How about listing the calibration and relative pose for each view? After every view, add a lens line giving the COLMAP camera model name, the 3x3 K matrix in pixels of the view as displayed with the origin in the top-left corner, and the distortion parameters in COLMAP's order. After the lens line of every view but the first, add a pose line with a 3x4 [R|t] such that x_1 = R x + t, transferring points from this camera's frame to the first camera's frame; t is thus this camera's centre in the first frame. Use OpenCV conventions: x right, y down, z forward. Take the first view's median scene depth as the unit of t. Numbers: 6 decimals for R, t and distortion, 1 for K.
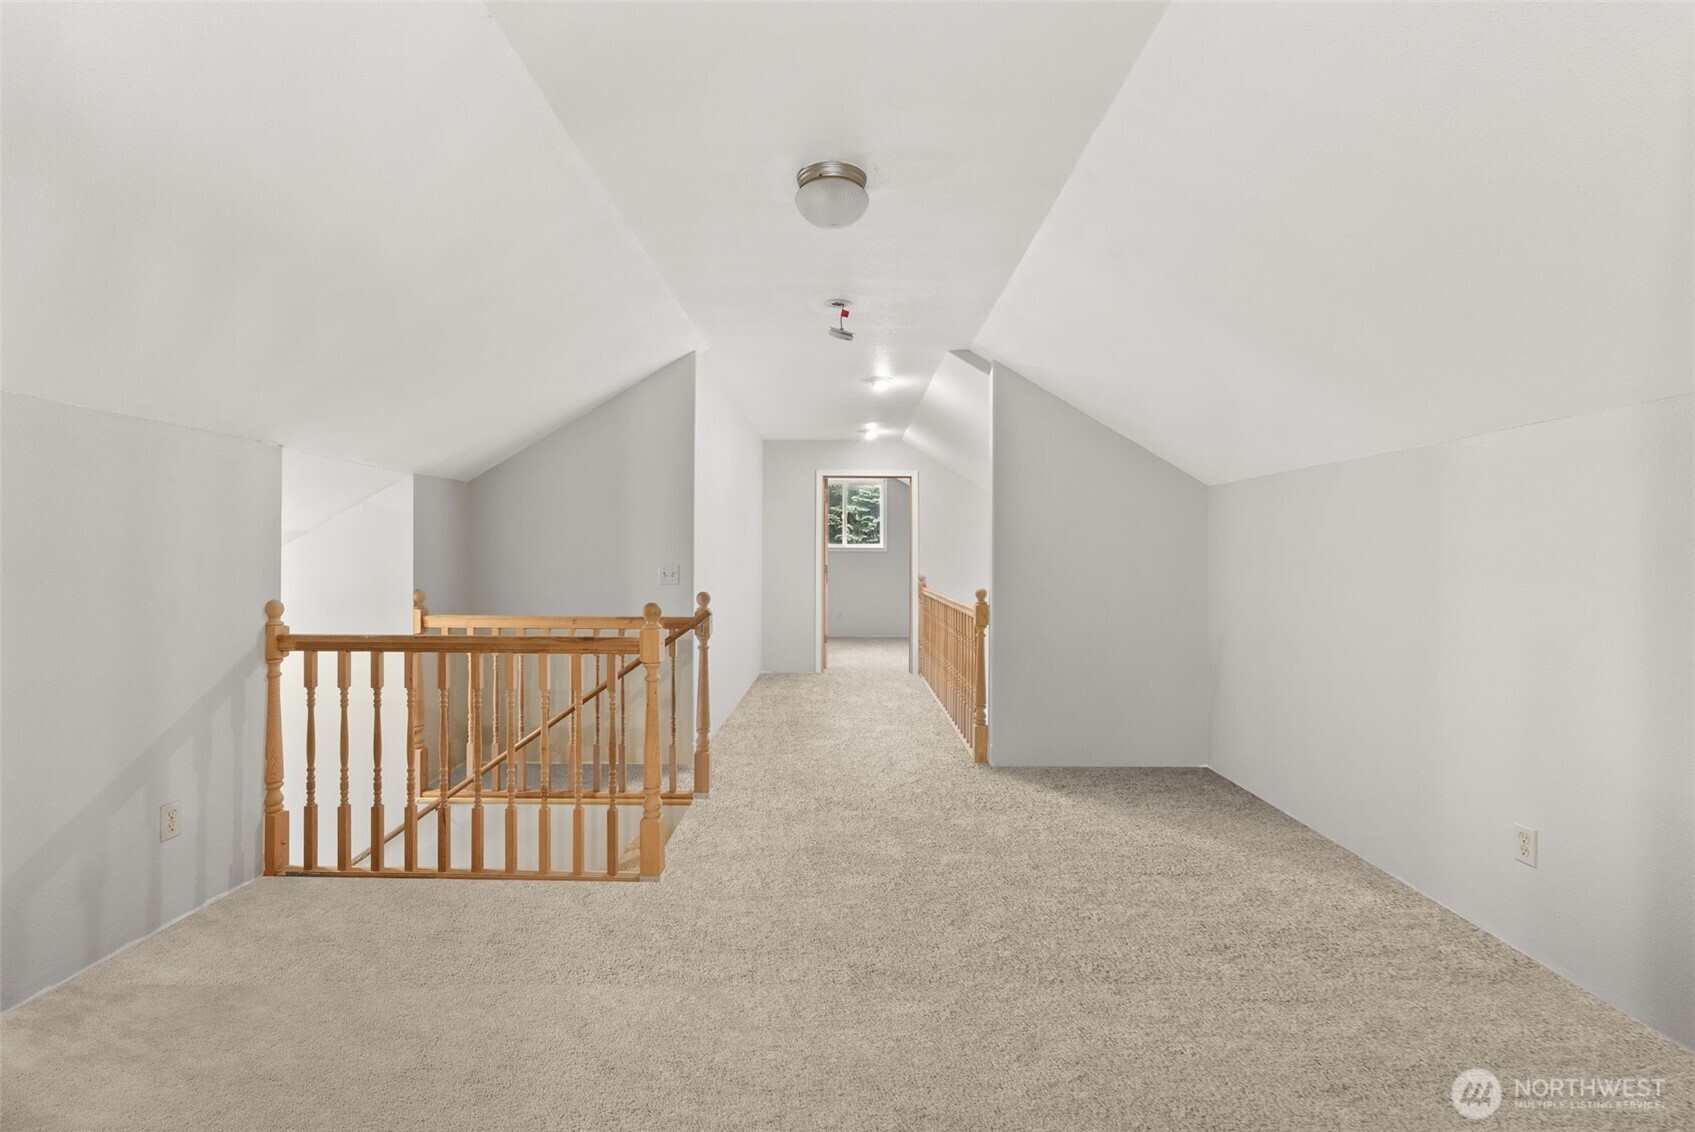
lens RADIAL K [[764.1, 0, 849.5], [0, 764.1, 562.6], [0, 0, 1]] dist [0.001998, 0.000285]
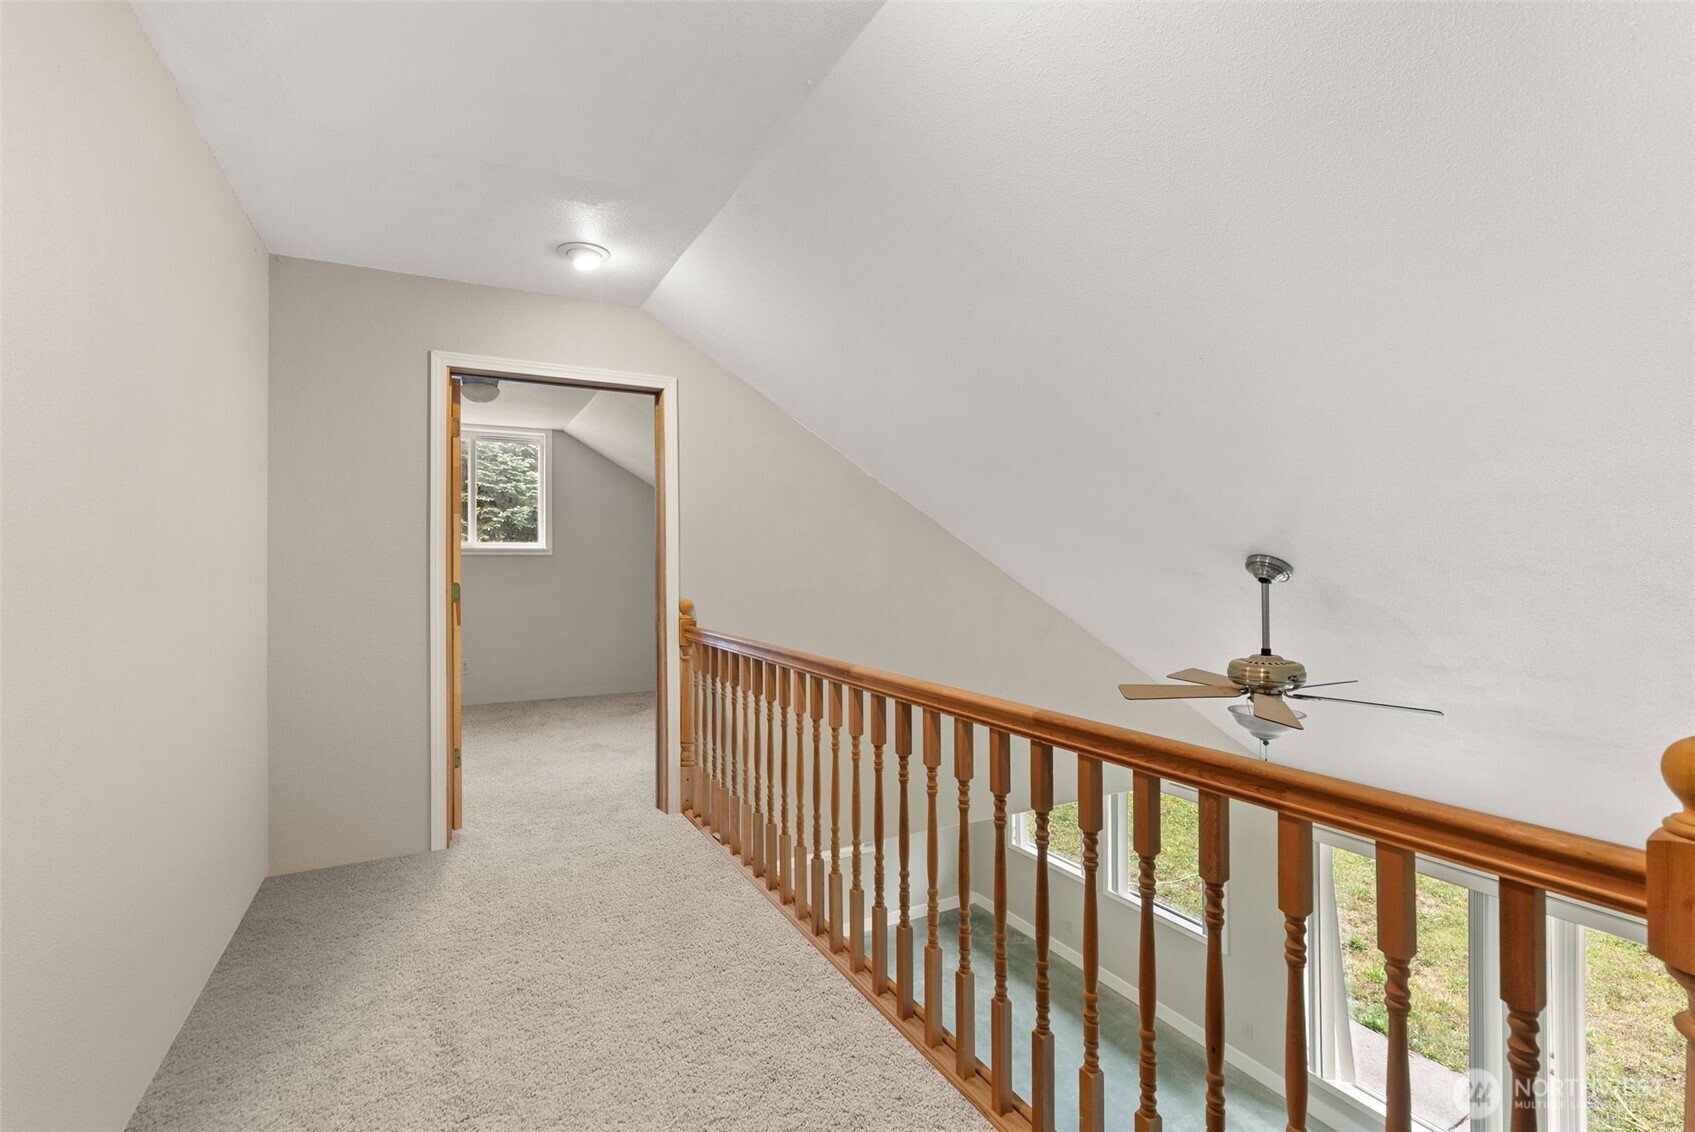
lens RADIAL K [[764.1, 0, 849.5], [0, 764.1, 562.6], [0, 0, 1]] dist [0.001998, 0.000285]
pose [[0.899043, -0.011369, 0.437713, -0.020423], [0.012268, 0.999924, 0.000774, -0.006008], [-0.437689, 0.004674, 0.899114, 0.528627]]
